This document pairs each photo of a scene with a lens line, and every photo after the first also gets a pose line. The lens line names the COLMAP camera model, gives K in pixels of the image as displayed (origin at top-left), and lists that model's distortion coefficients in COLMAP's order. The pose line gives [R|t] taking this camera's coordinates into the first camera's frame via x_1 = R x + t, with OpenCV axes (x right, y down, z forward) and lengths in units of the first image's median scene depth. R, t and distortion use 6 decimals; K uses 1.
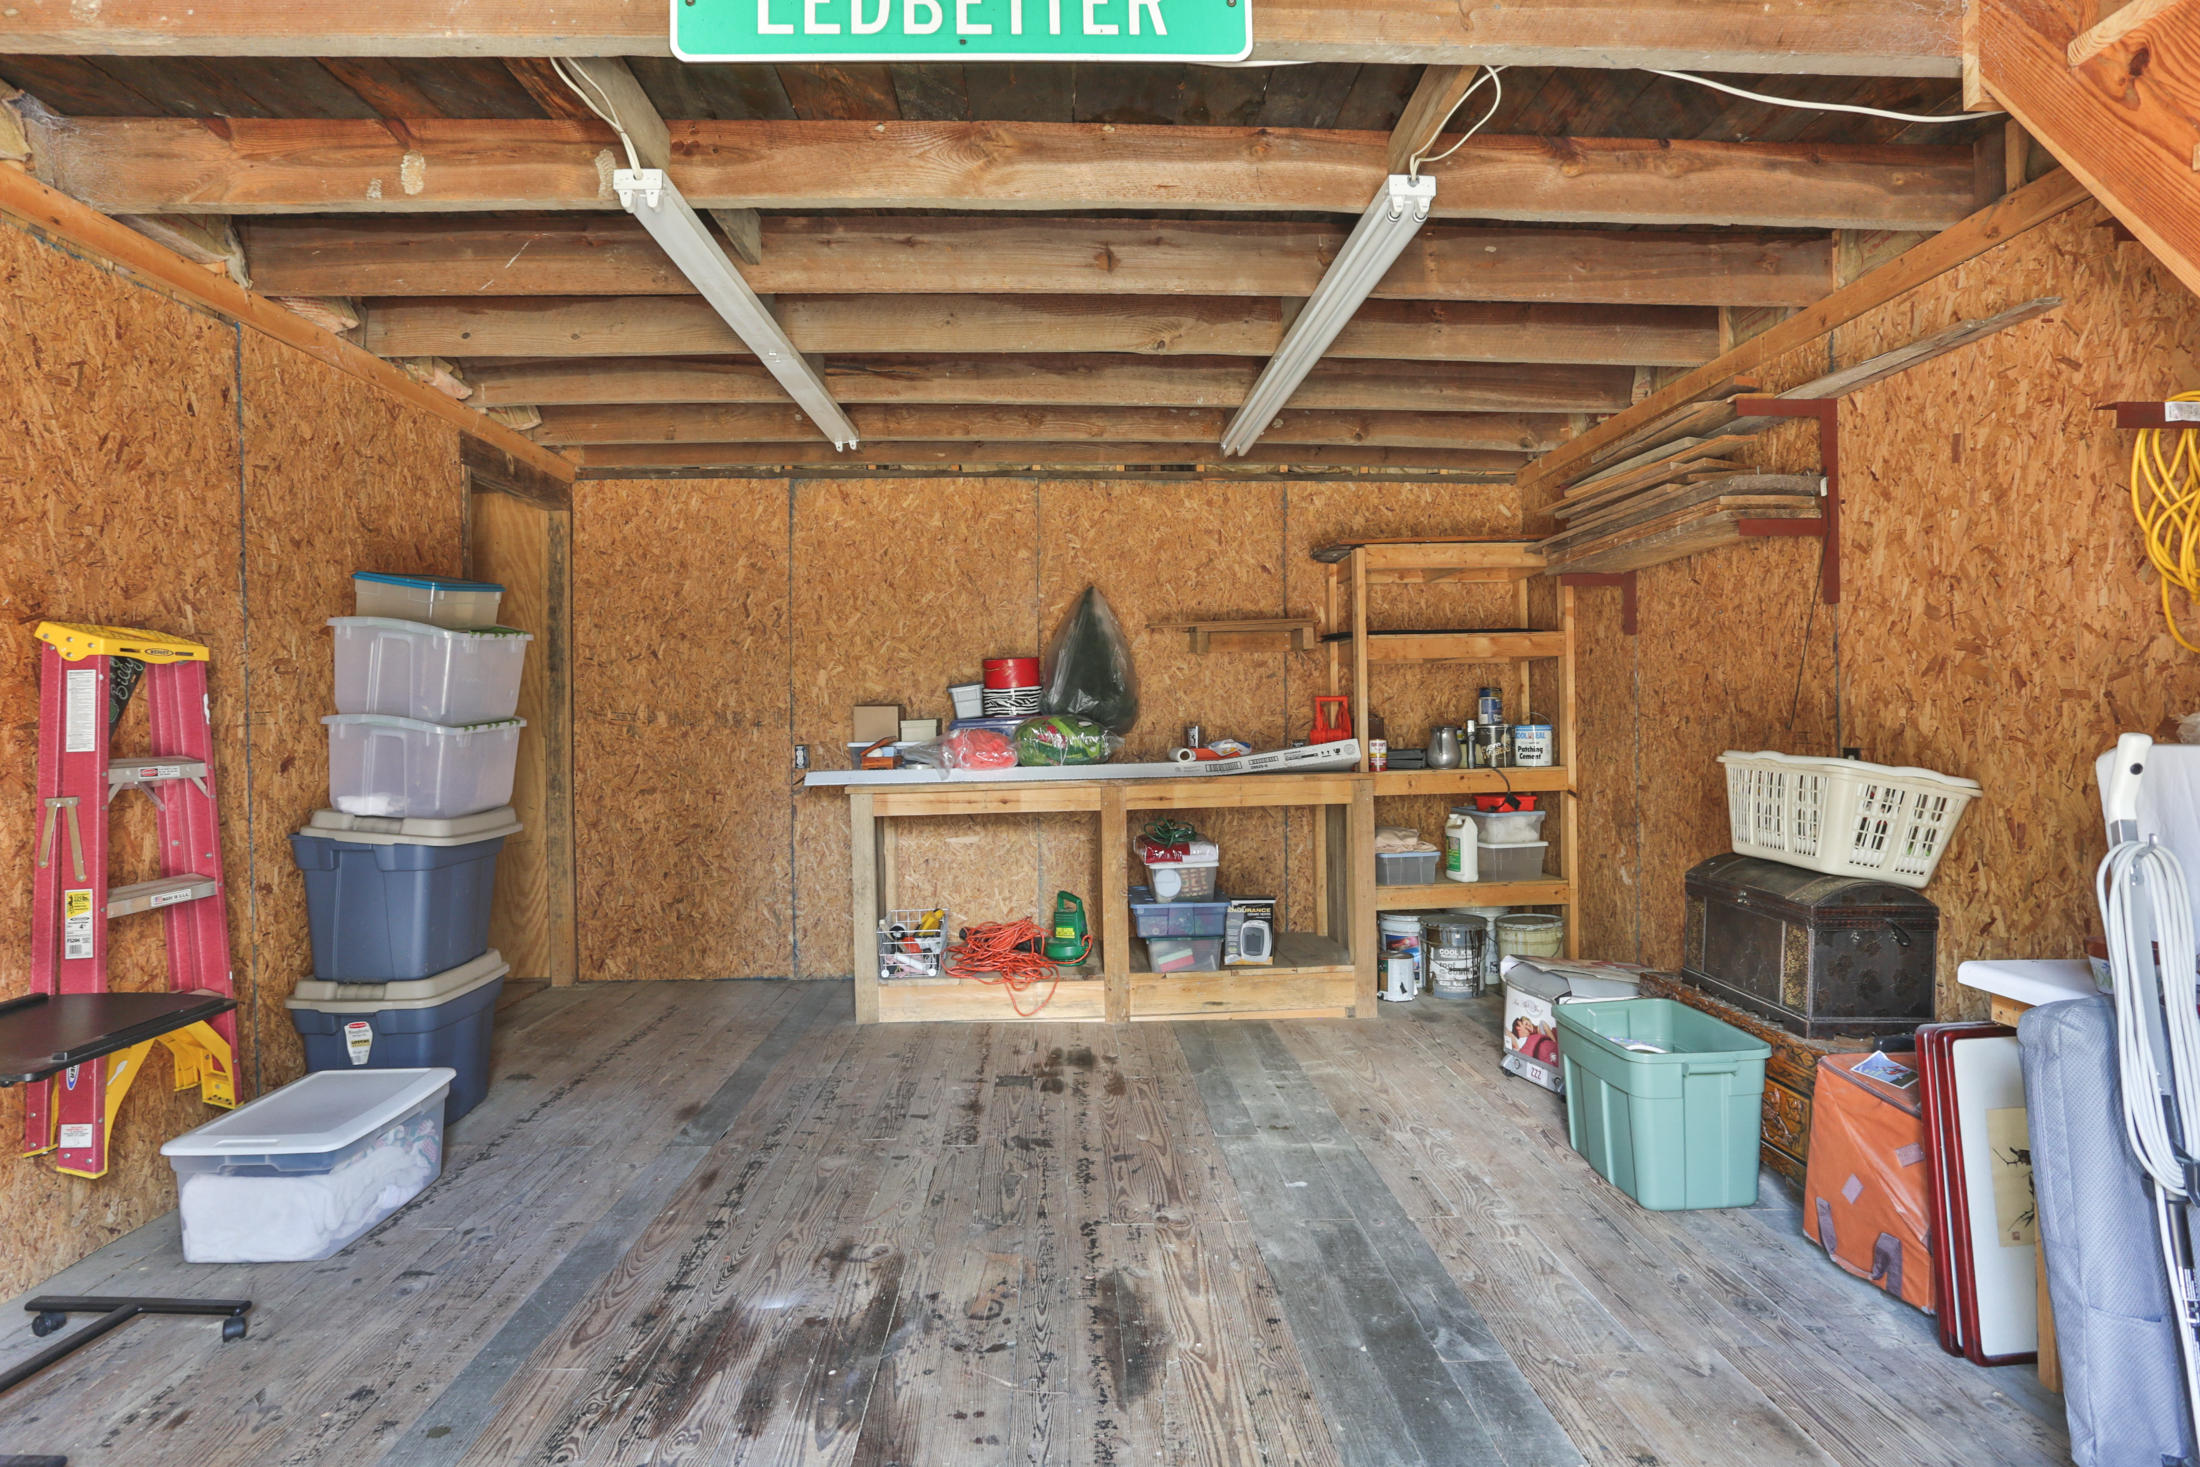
lens RADIAL K [[1134.8, 0, 1102.3], [0, 1134.8, 723.5], [0, 0, 1]] dist [-0.026854, 0.017787]
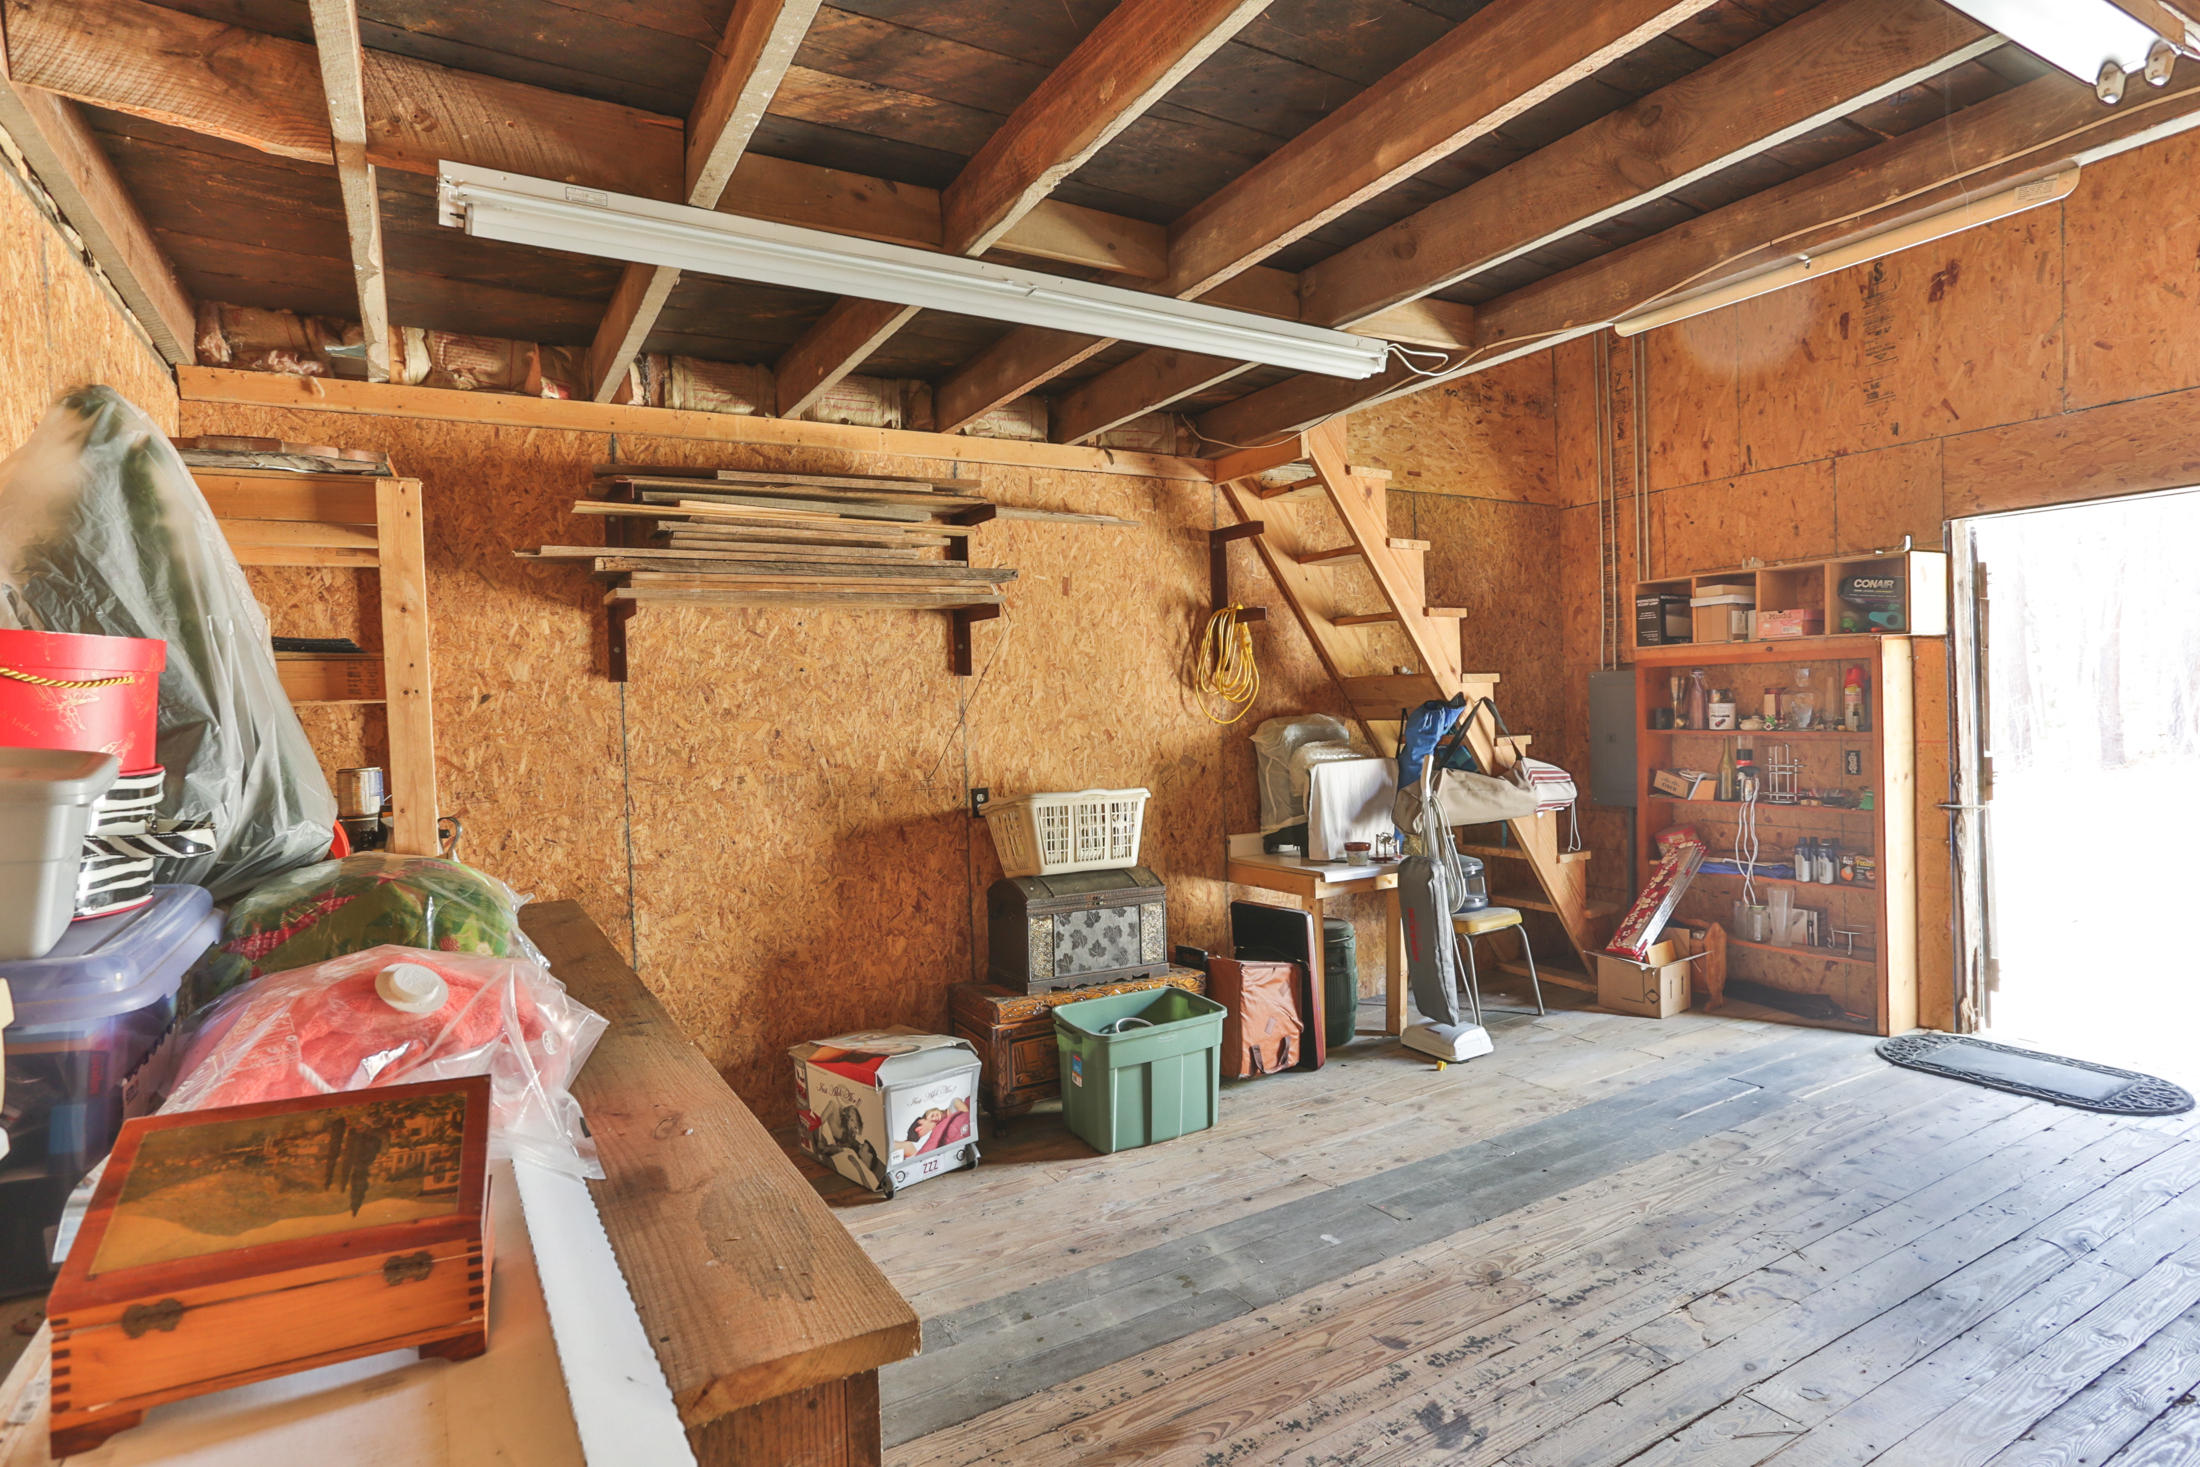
lens RADIAL K [[1134.8, 0, 1097.1], [0, 1134.8, 736.1], [0, 0, 1]] dist [-0.026854, 0.017787]
pose [[-0.464080, 0.000421, 0.885793, -0.552300], [0.035456, 0.999207, 0.018102, -0.056750], [-0.885083, 0.039808, -0.463727, 1.455297]]
